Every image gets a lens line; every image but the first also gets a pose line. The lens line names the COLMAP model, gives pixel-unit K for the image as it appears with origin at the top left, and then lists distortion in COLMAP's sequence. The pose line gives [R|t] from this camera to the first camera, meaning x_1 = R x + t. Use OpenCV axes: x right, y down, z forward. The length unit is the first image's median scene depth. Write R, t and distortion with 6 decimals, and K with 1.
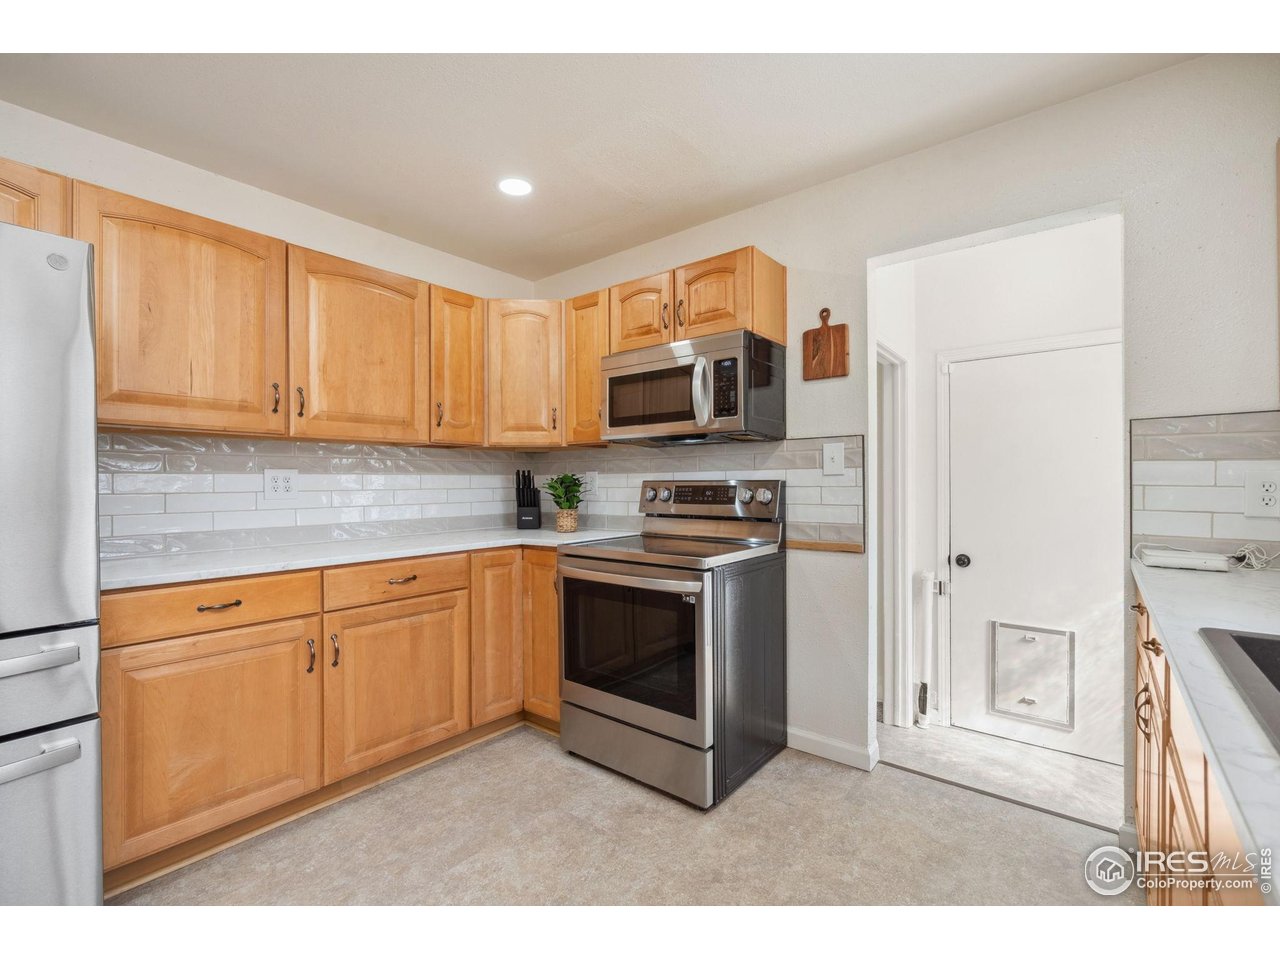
lens RADIAL K [[568.4, 0, 635.4], [0, 568.4, 479.6], [0, 0, 1]] dist [-0.004047, 0.000198]
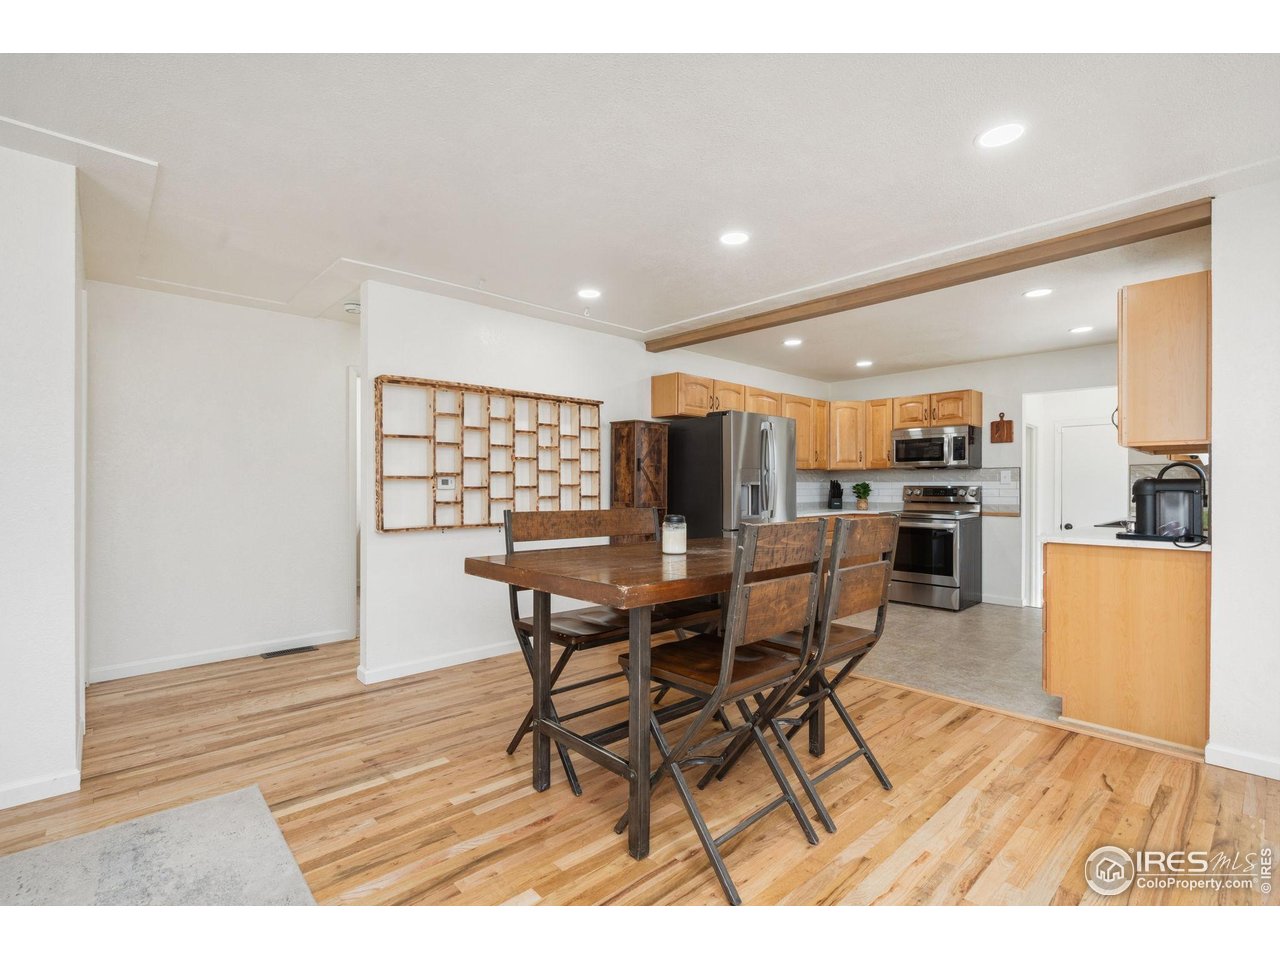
lens RADIAL K [[568.4, 0, 647.5], [0, 568.4, 483.8], [0, 0, 1]] dist [-0.004047, 0.000198]
pose [[0.989213, 0.007323, -0.146302, -0.736948], [-0.007268, 0.999973, 0.000911, -0.000165], [0.146305, 0.000162, 0.989239, -1.467933]]
